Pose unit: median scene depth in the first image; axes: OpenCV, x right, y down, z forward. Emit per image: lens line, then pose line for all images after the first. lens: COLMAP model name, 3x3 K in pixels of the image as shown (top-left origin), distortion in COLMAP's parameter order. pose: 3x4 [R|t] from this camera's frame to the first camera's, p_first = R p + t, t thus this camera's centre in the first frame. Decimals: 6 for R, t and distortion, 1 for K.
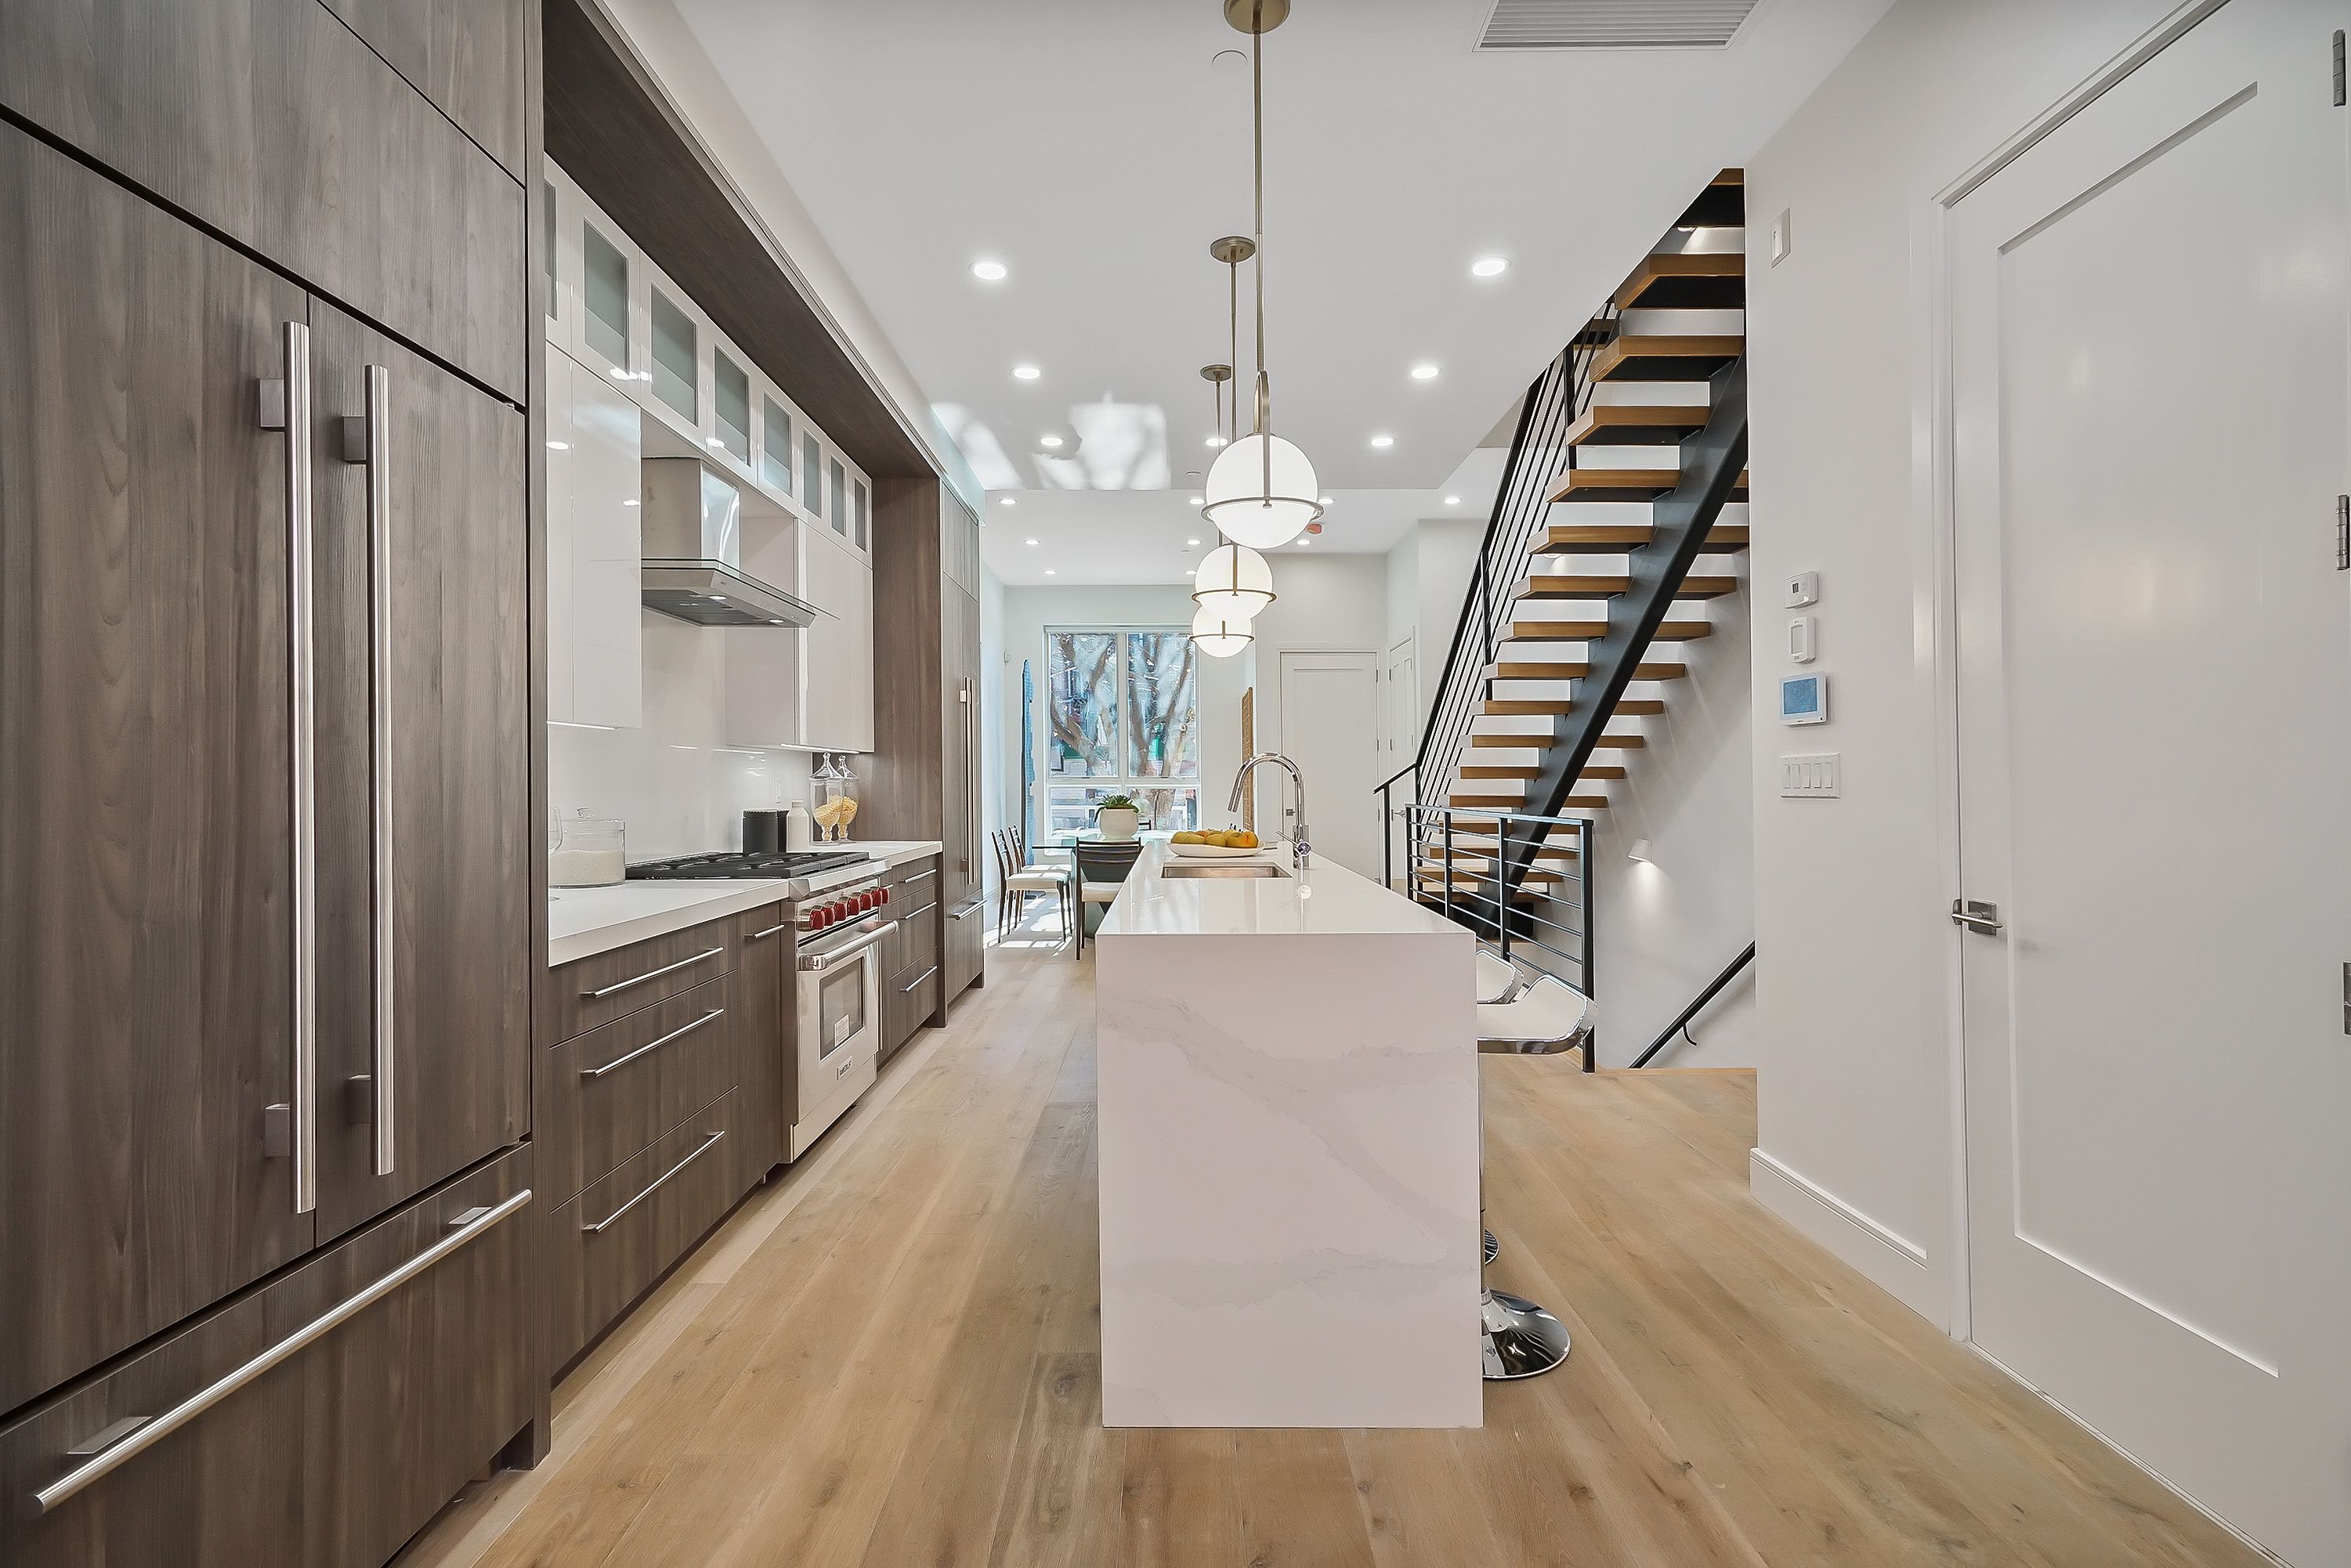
lens RADIAL K [[1089.0, 0, 1157.0], [0, 1089.0, 786.4], [0, 0, 1]] dist [0.001499, 0.000638]
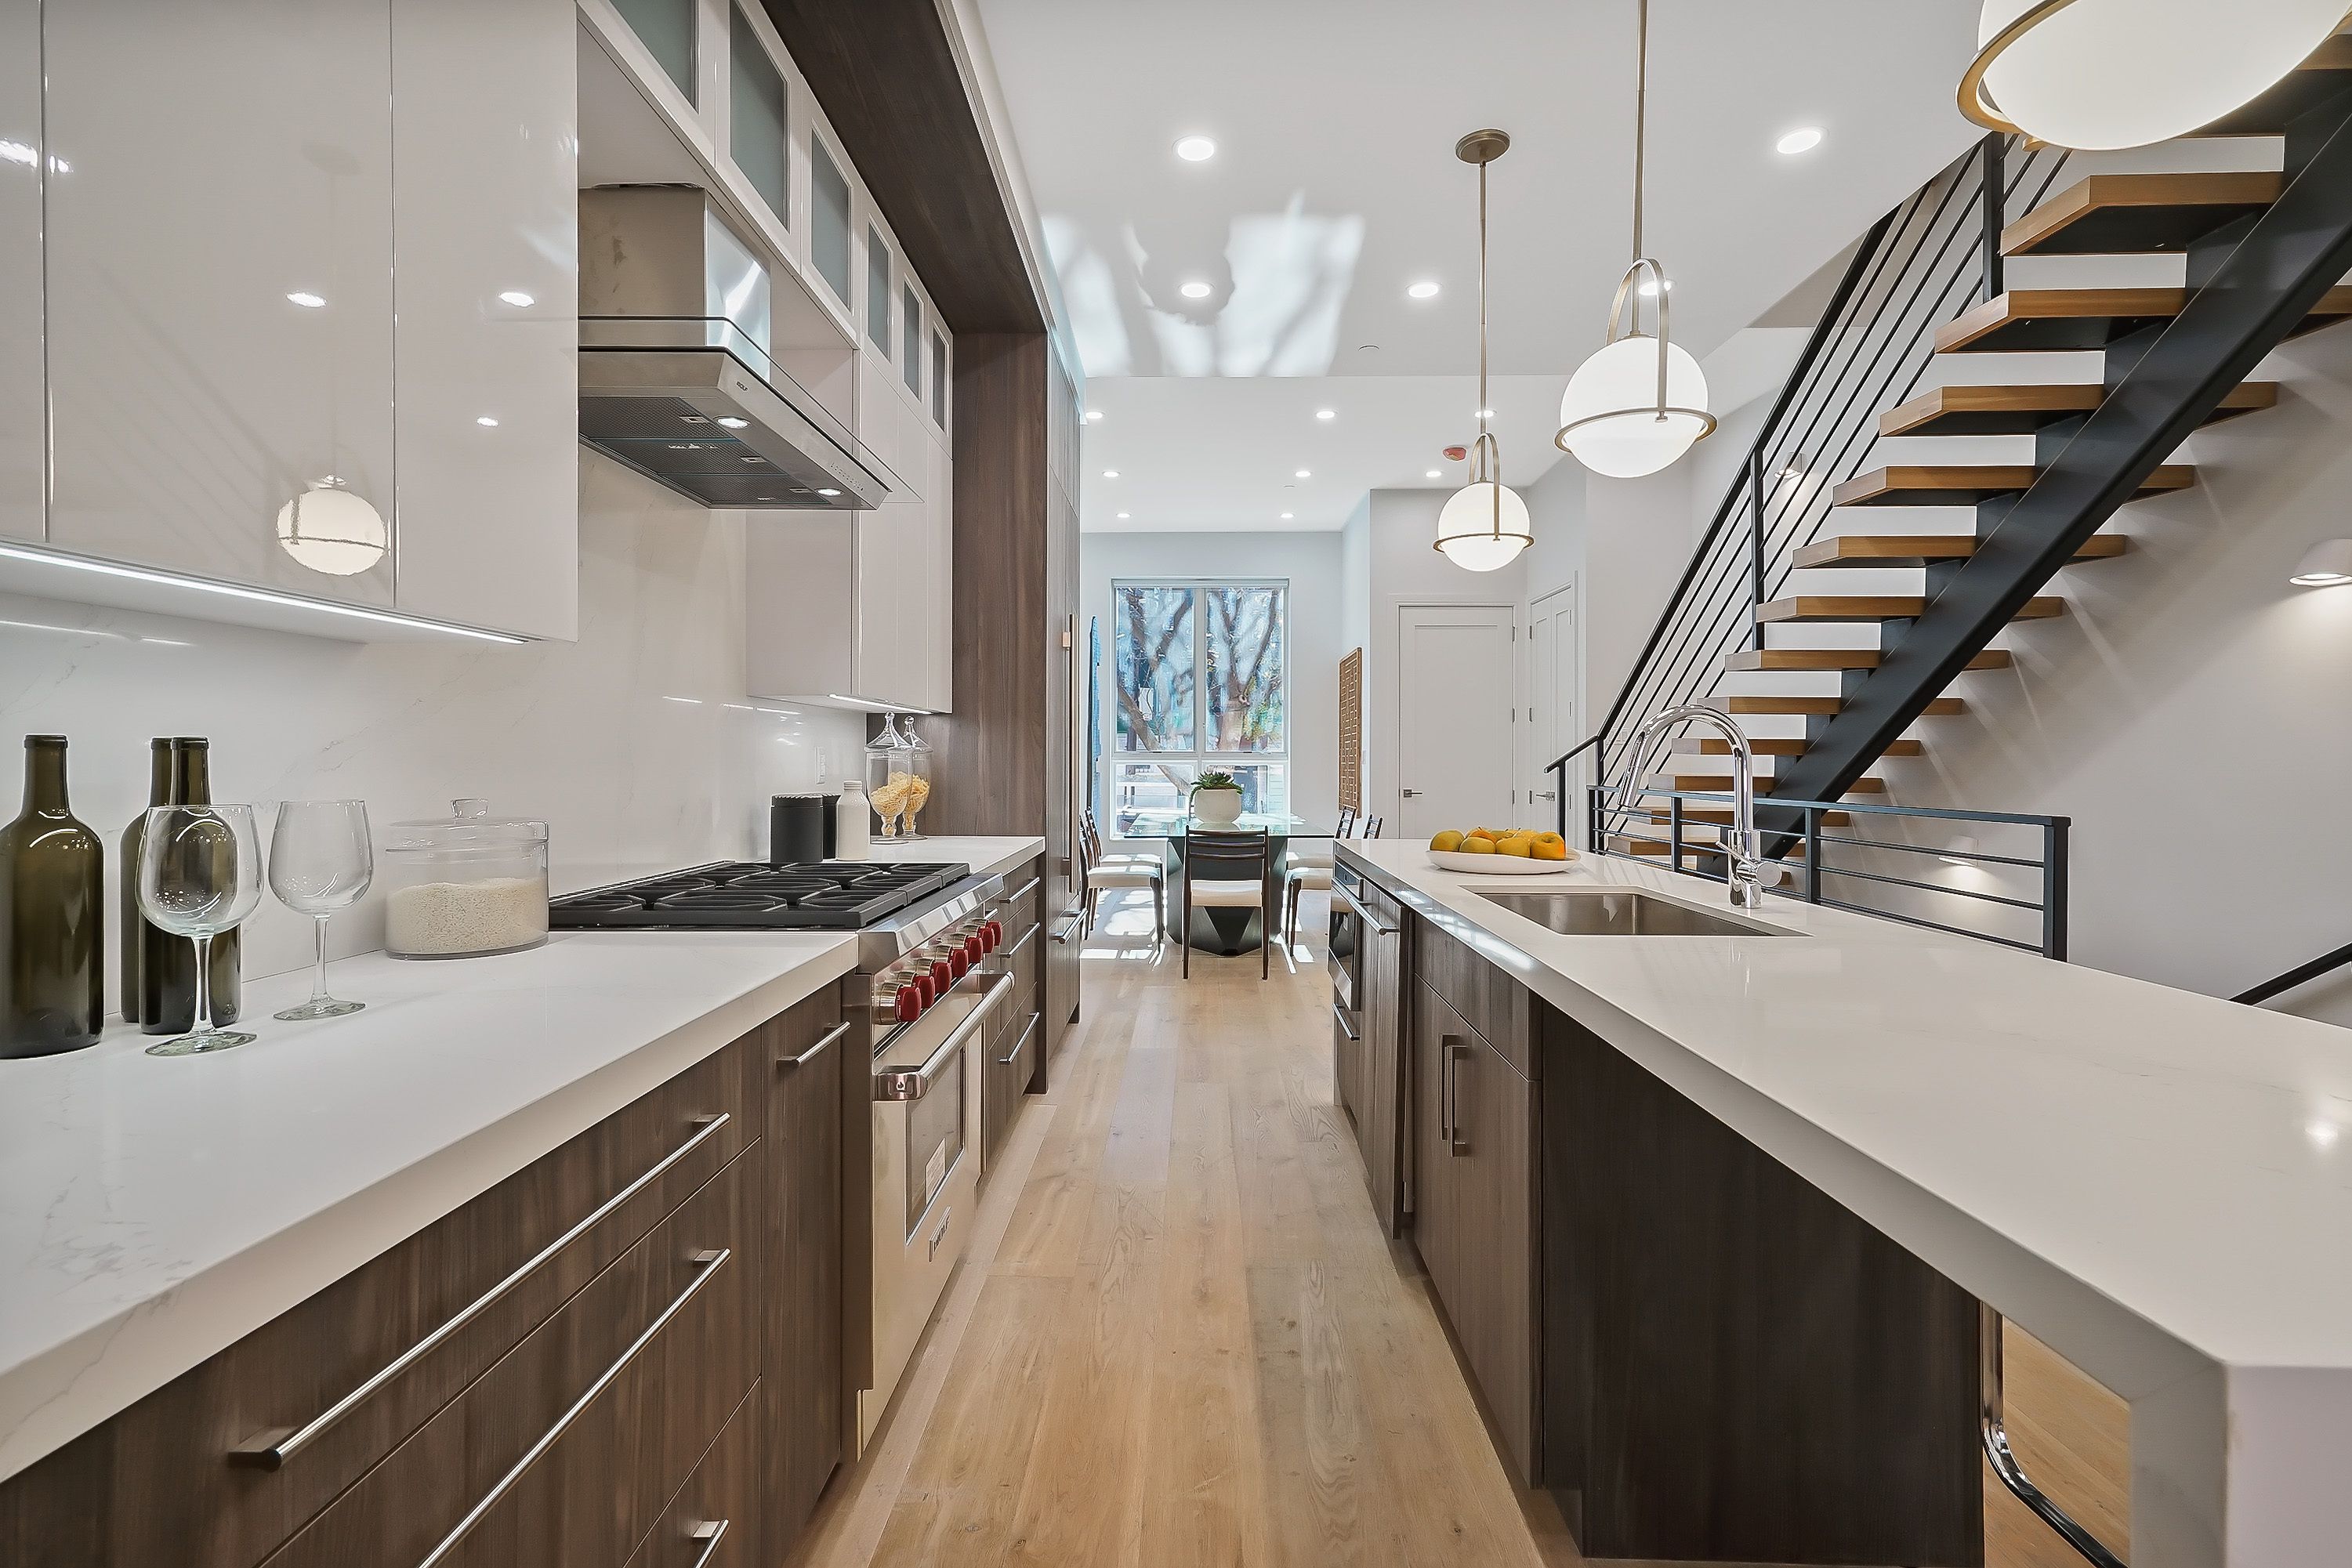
lens RADIAL K [[1077.9, 0, 1168.7], [0, 1077.9, 754.1], [0, 0, 1]] dist [-0.005793, 0.013757]
pose [[0.999968, 0.004767, -0.006448, -0.144591], [-0.004819, 0.999956, -0.008100, 0.001277], [0.006409, 0.008131, 0.999946, 0.372967]]
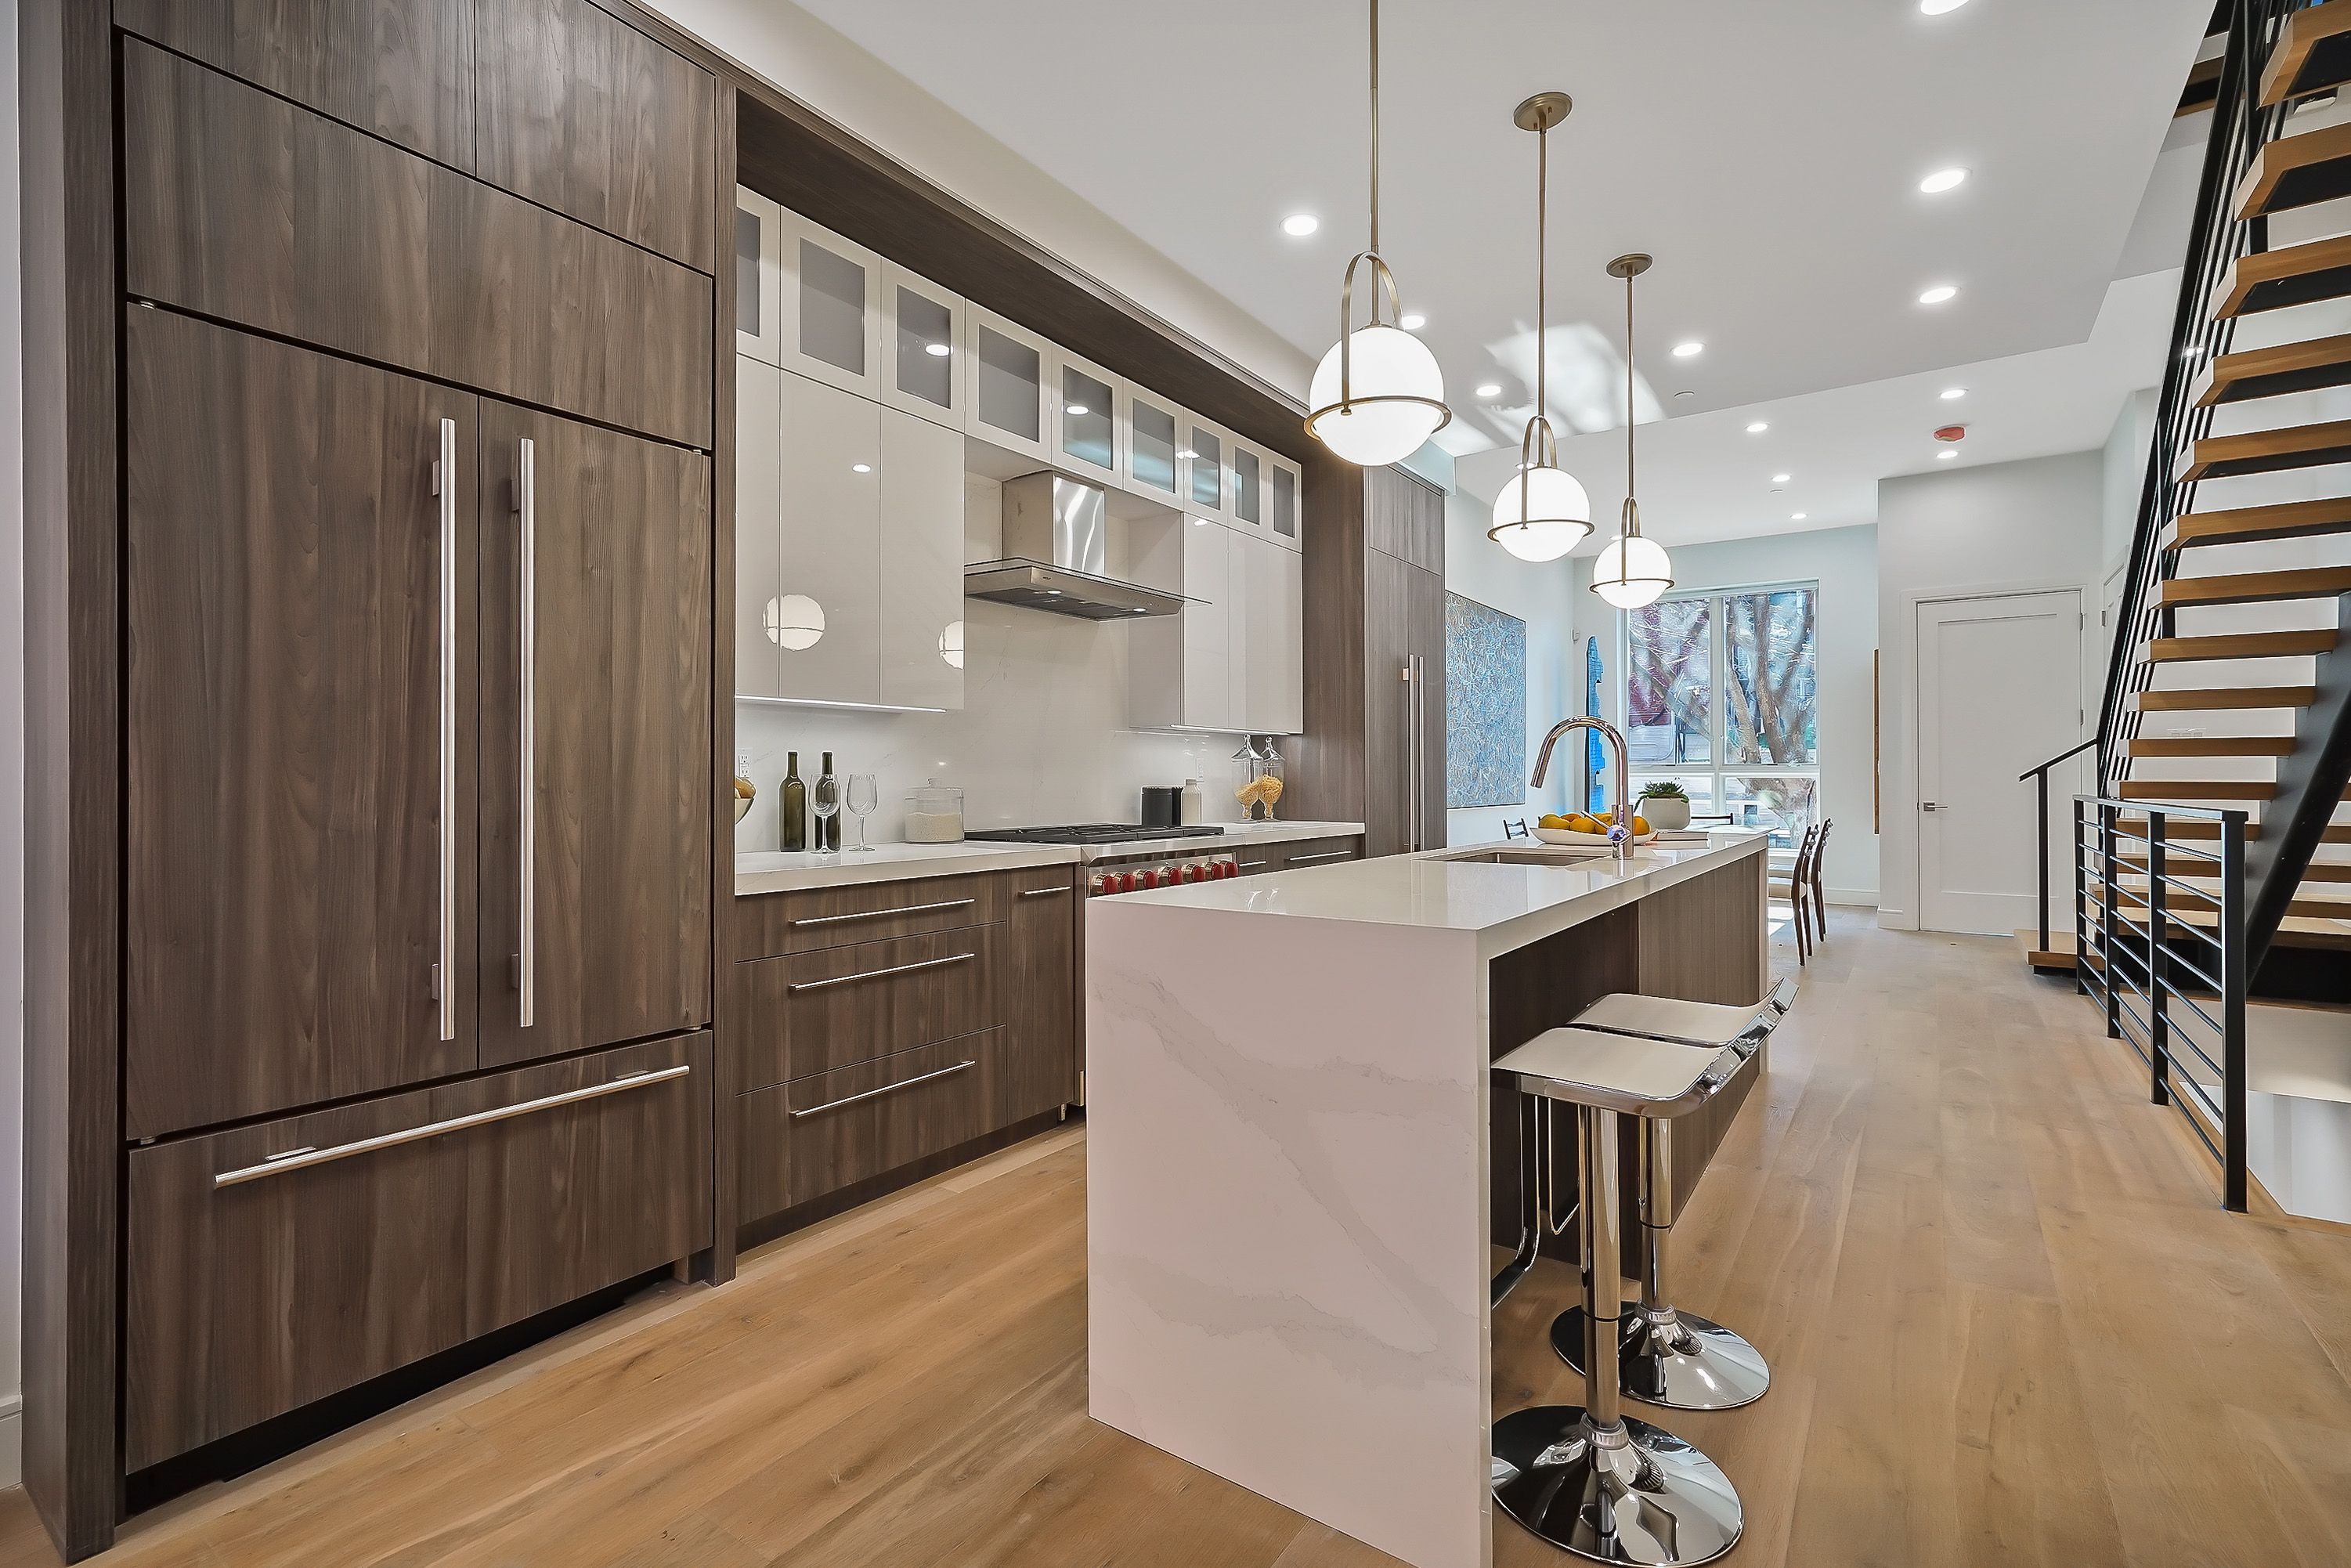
lens RADIAL K [[1064.8, 0, 1137.9], [0, 1064.8, 791.2], [0, 0, 1]] dist [0.000734, 0.000496]
pose [[0.810768, 0.010454, -0.585274, 0.259732], [-0.004004, 0.999916, 0.012313, 0.014099], [0.585354, -0.007639, 0.810742, 0.134521]]
